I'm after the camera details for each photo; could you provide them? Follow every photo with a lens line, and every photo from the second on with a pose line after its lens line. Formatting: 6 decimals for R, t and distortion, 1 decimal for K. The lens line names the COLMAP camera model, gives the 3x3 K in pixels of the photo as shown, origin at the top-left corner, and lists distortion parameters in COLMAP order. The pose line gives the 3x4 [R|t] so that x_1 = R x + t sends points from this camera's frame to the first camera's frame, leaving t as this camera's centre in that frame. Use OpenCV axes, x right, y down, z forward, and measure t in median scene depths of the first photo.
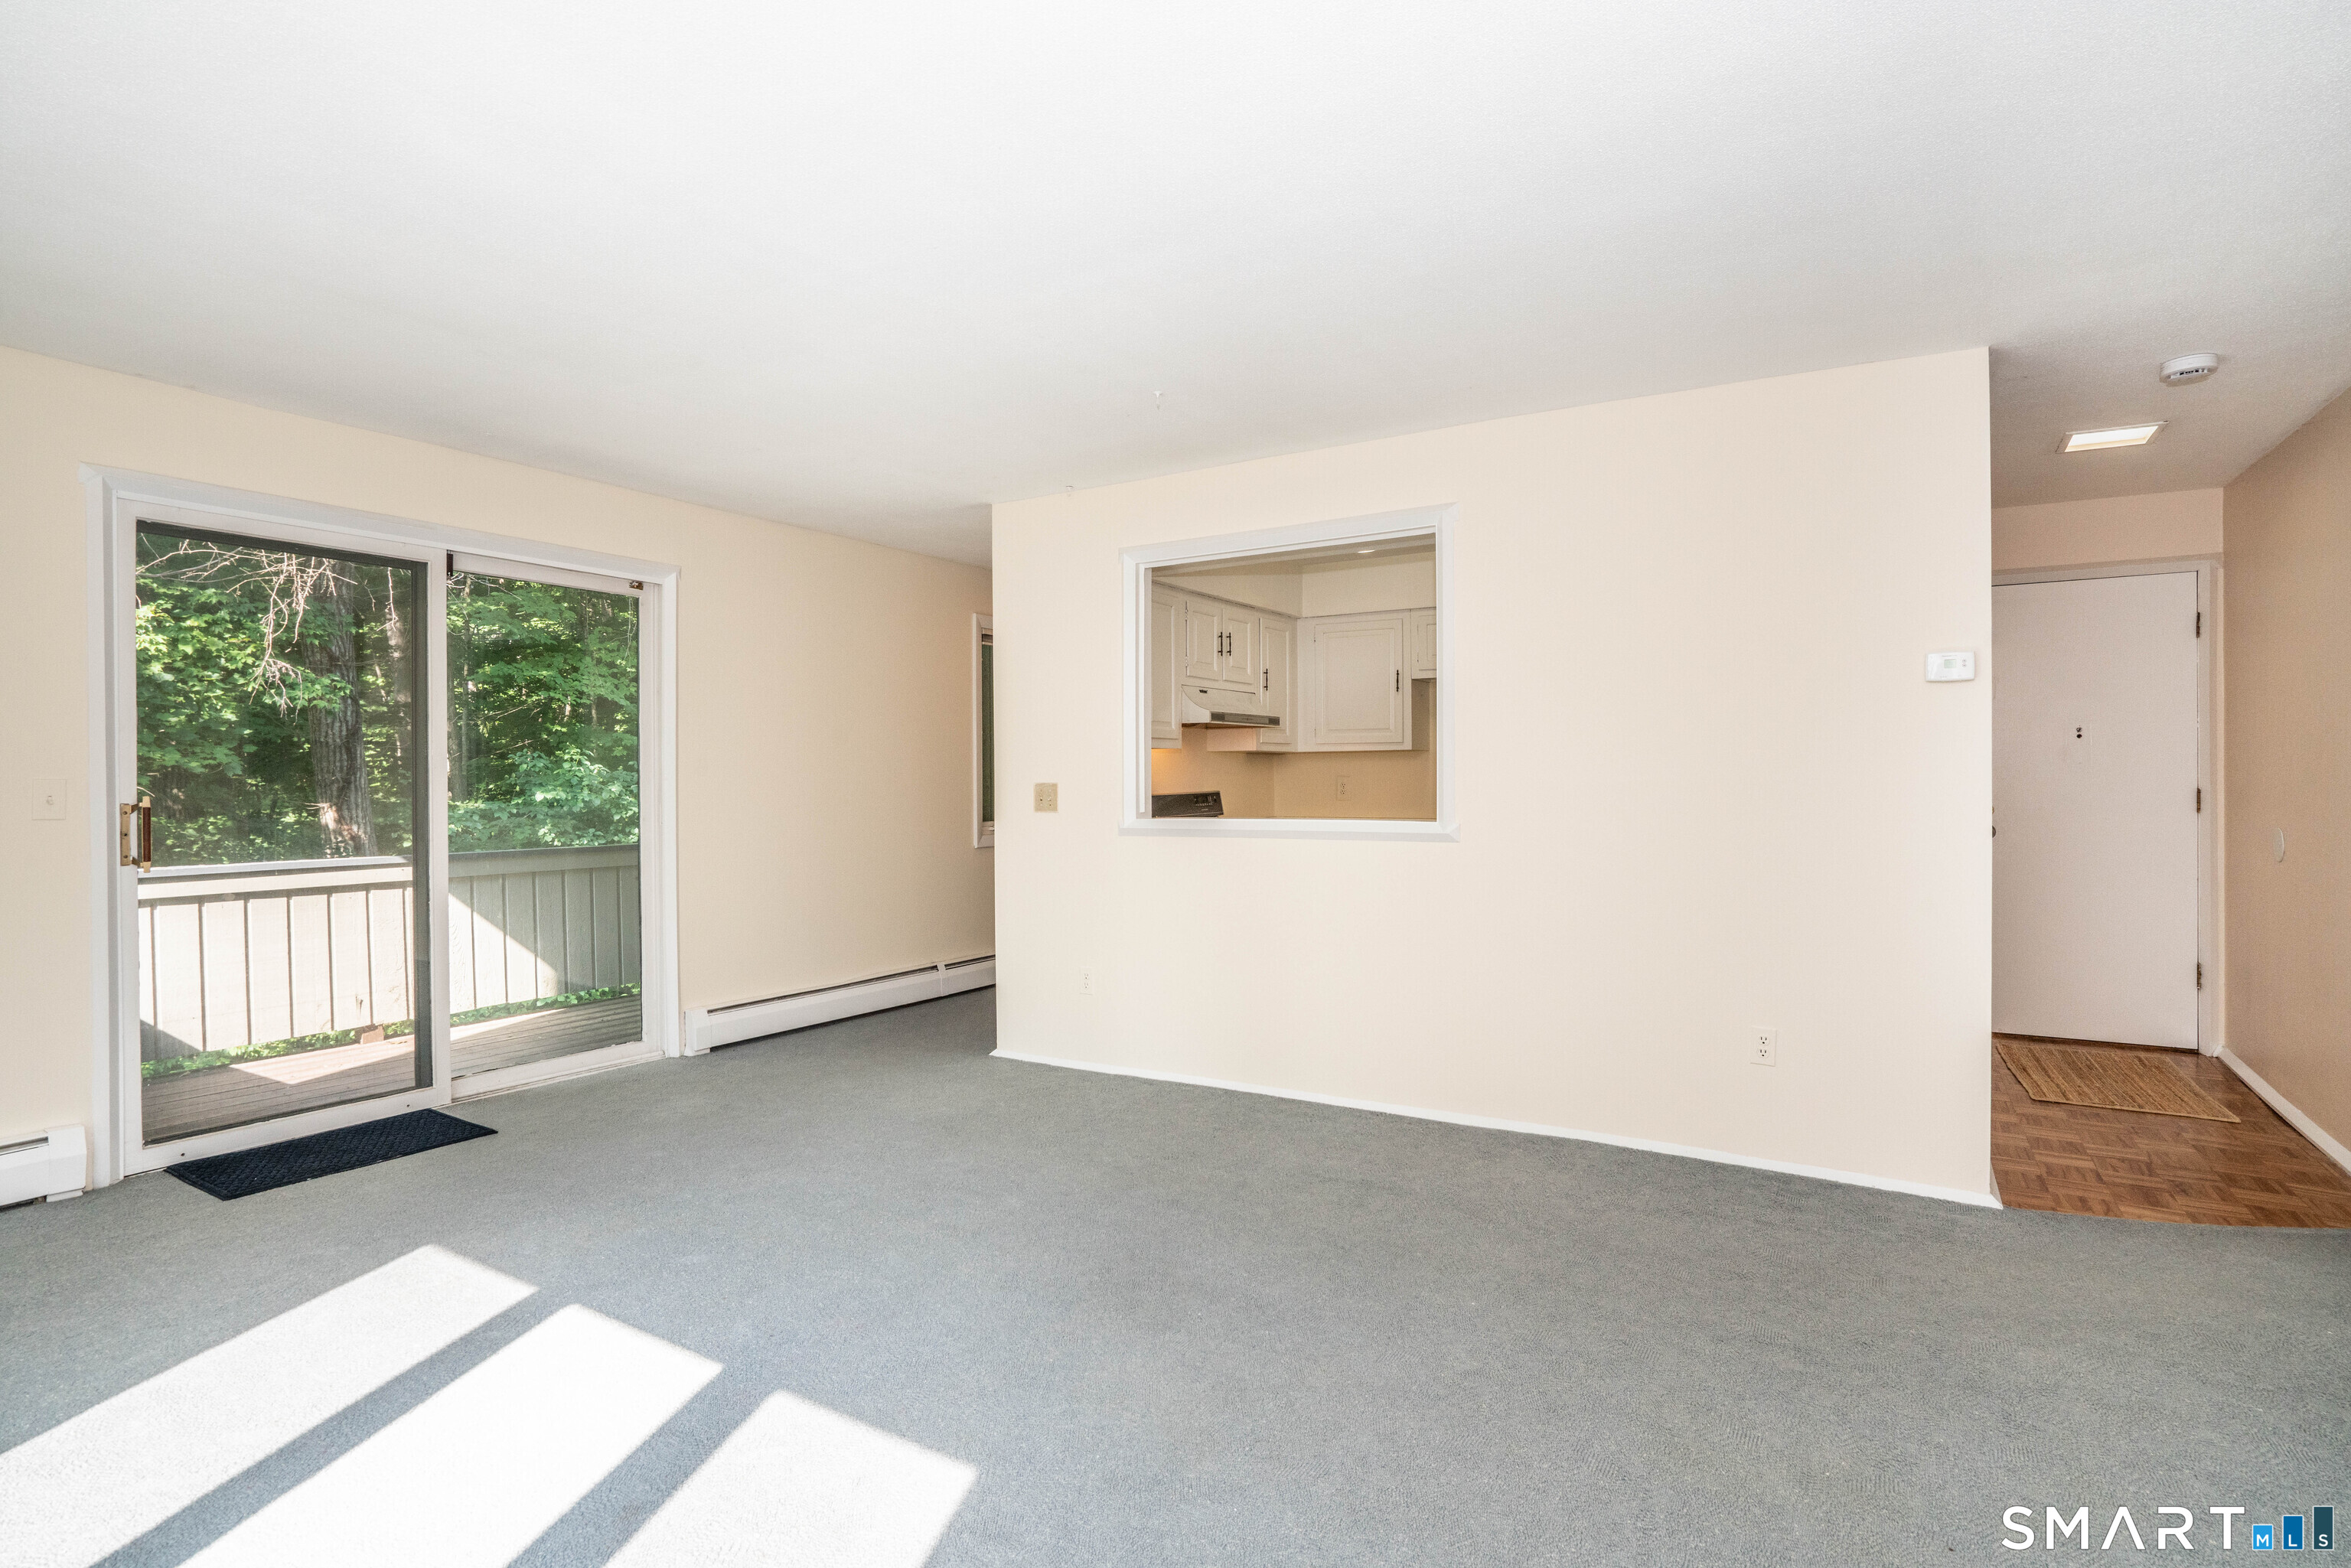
lens RADIAL K [[1195.2, 0, 1168.4], [0, 1195.2, 783.4], [0, 0, 1]] dist [-0.003214, -0.000362]
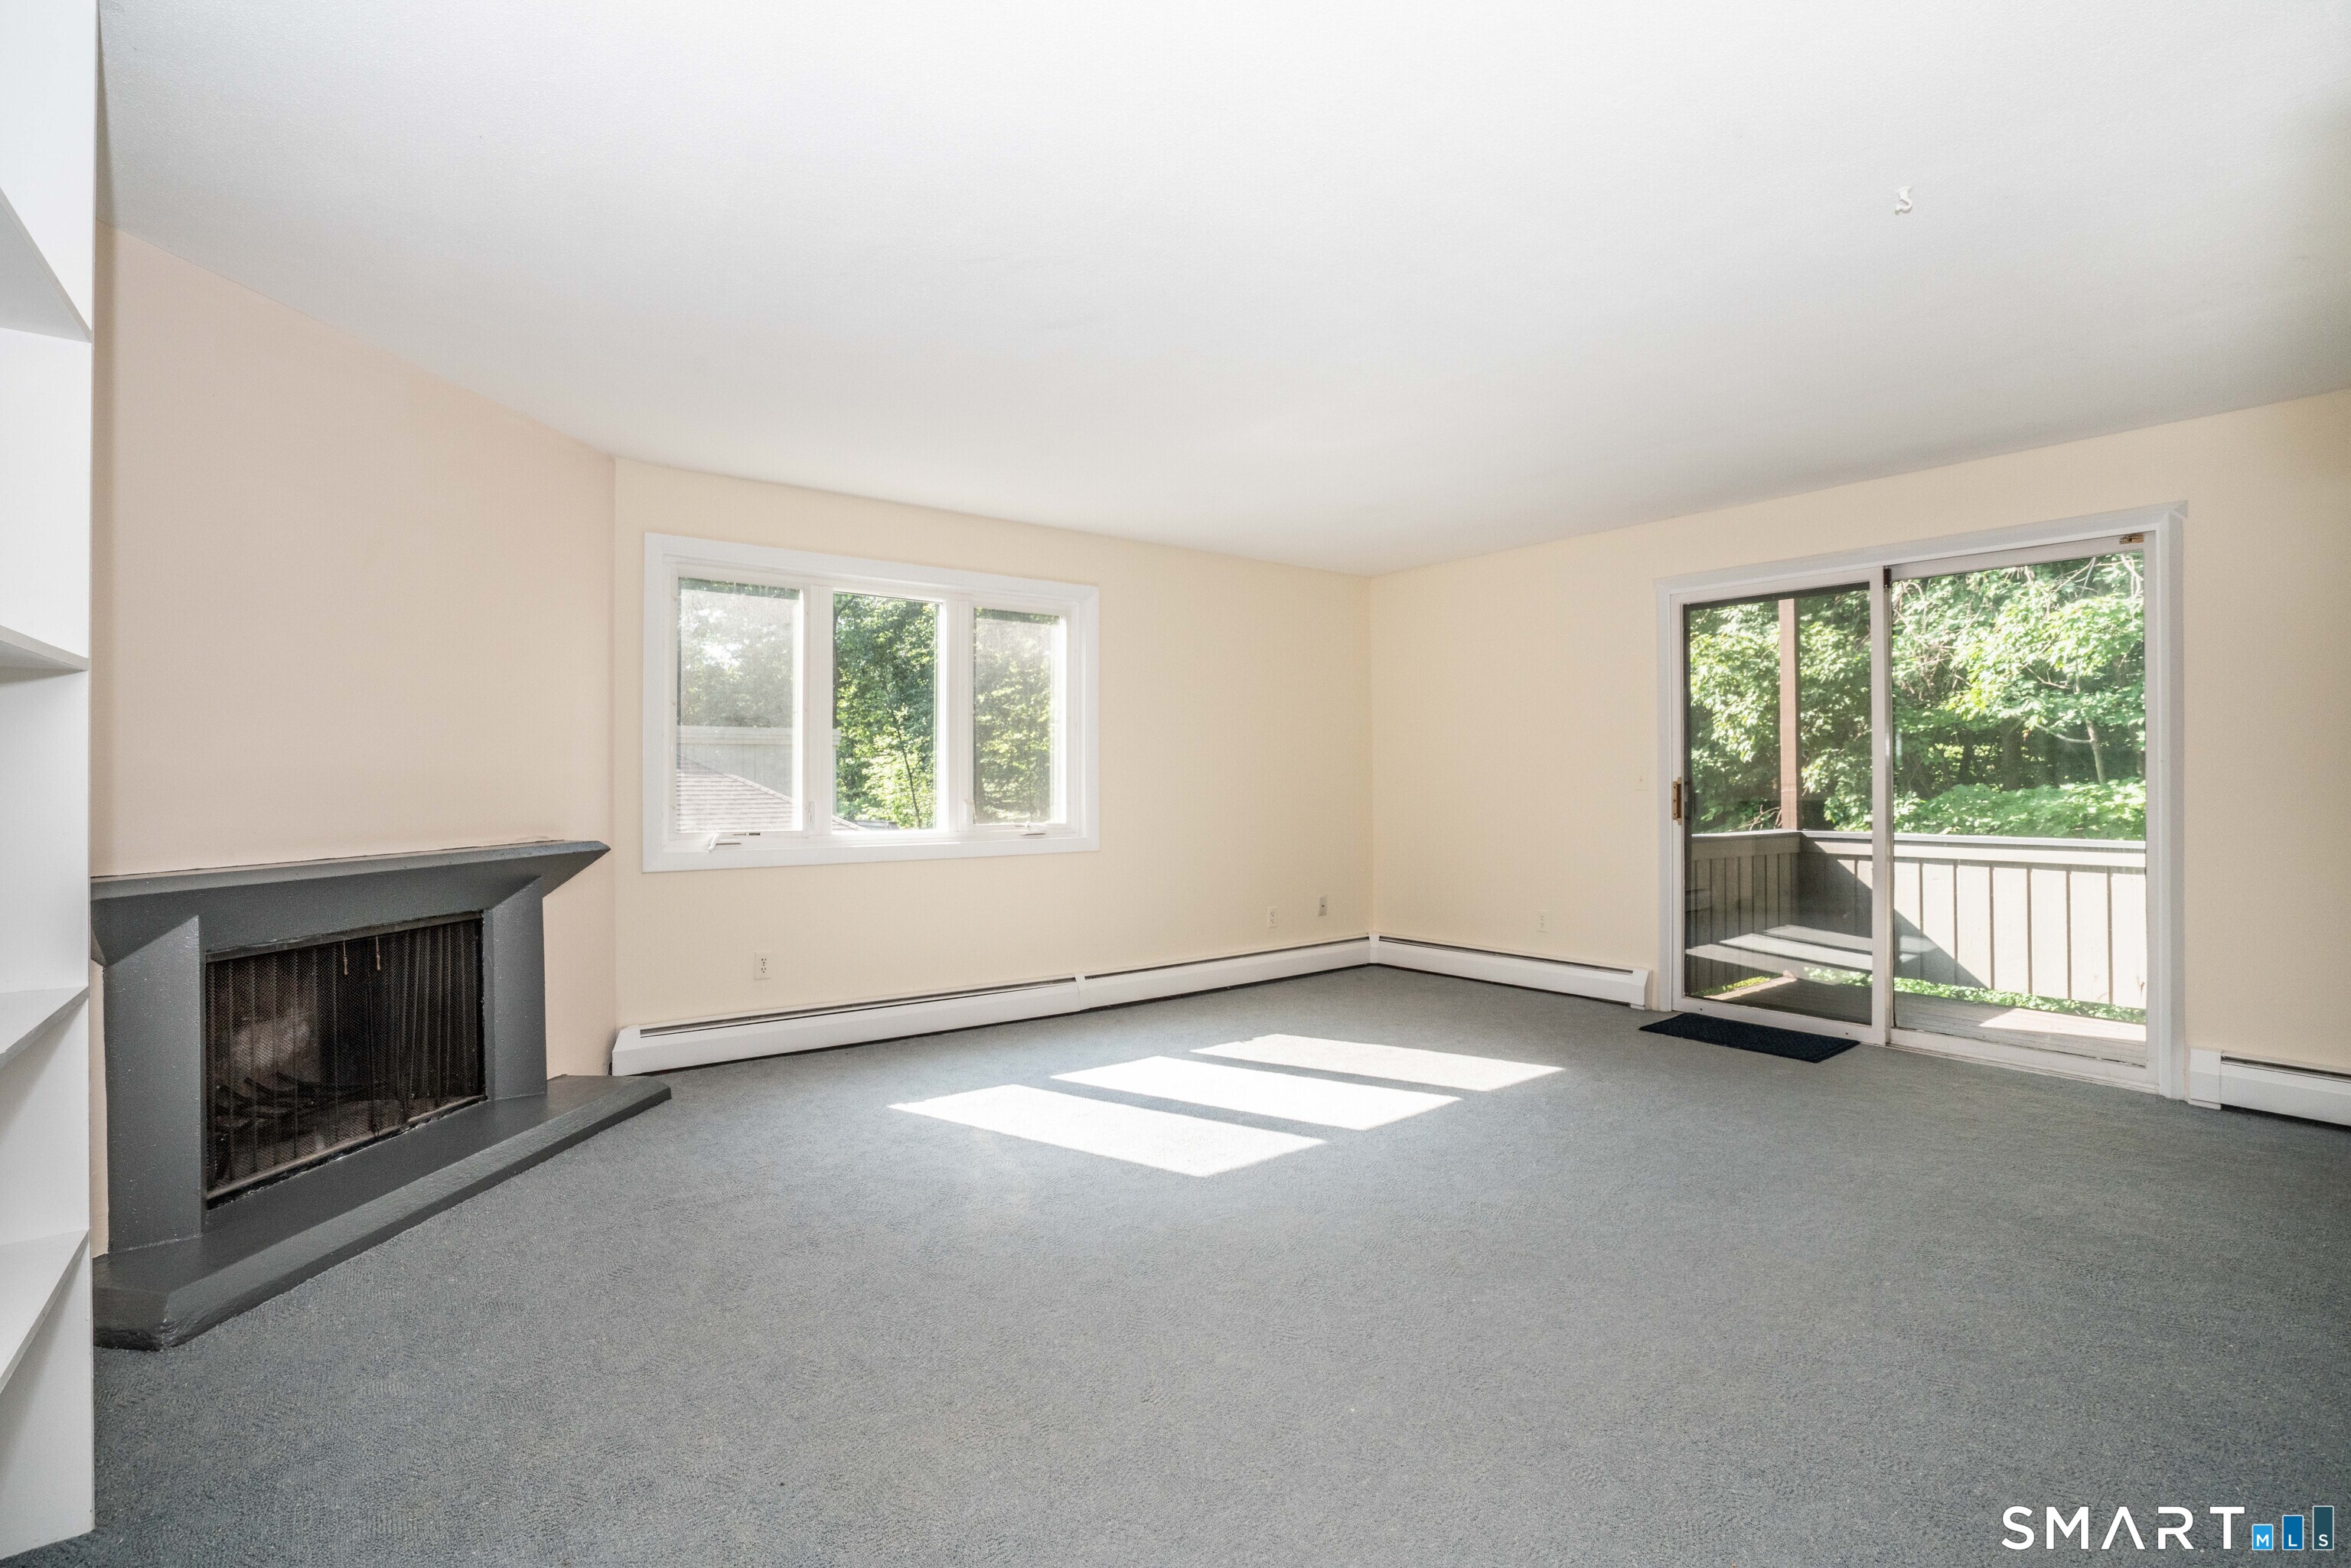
lens RADIAL K [[1077.7, 0, 1163.1], [0, 1077.7, 775.7], [0, 0, 1]] dist [-0.026910, -0.000093]
pose [[-0.368935, 0.001092, -0.929455, 0.539683], [0.000403, 0.999999, 0.001015, 0.005289], [0.929455, 0.000000, -0.368935, 0.644887]]
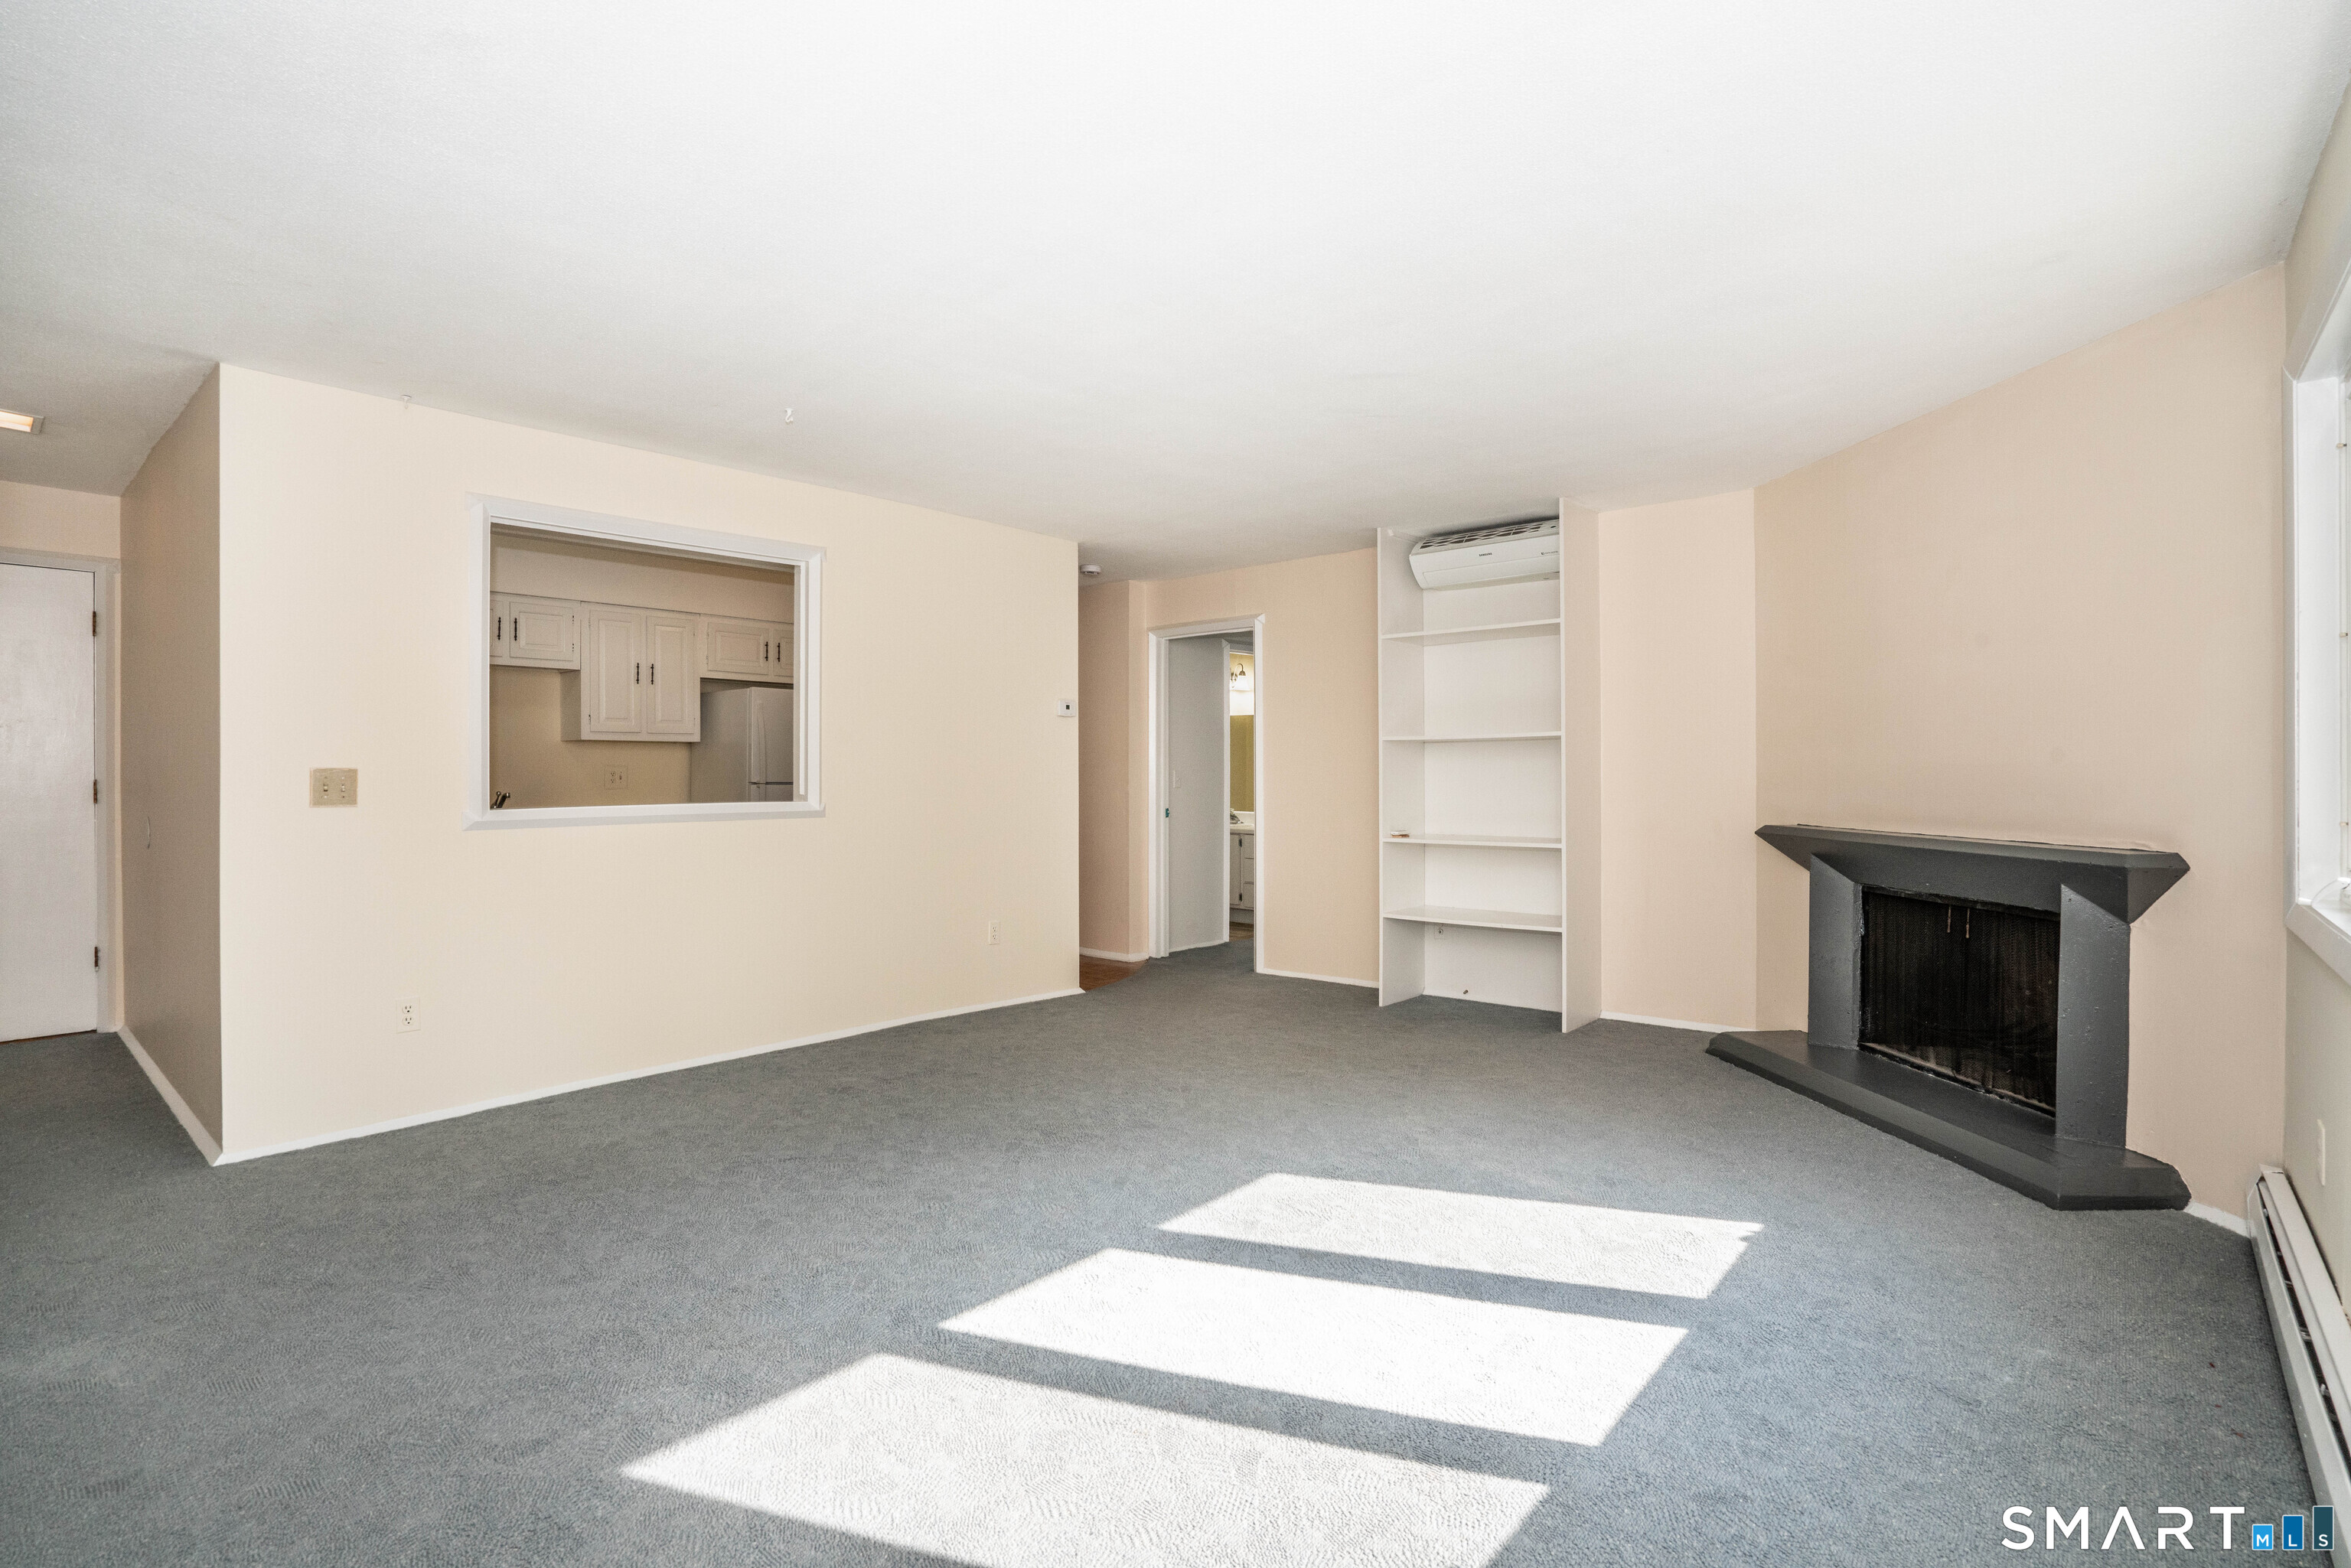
lens RADIAL K [[1130.4, 0, 1175.5], [0, 1130.4, 784.0], [0, 0, 1]] dist [-0.001975, -0.000170]
pose [[0.184197, -0.005434, 0.982874, -0.734689], [0.005279, 0.999976, 0.004539, 0.010036], [-0.982875, 0.004353, 0.184221, 0.366929]]
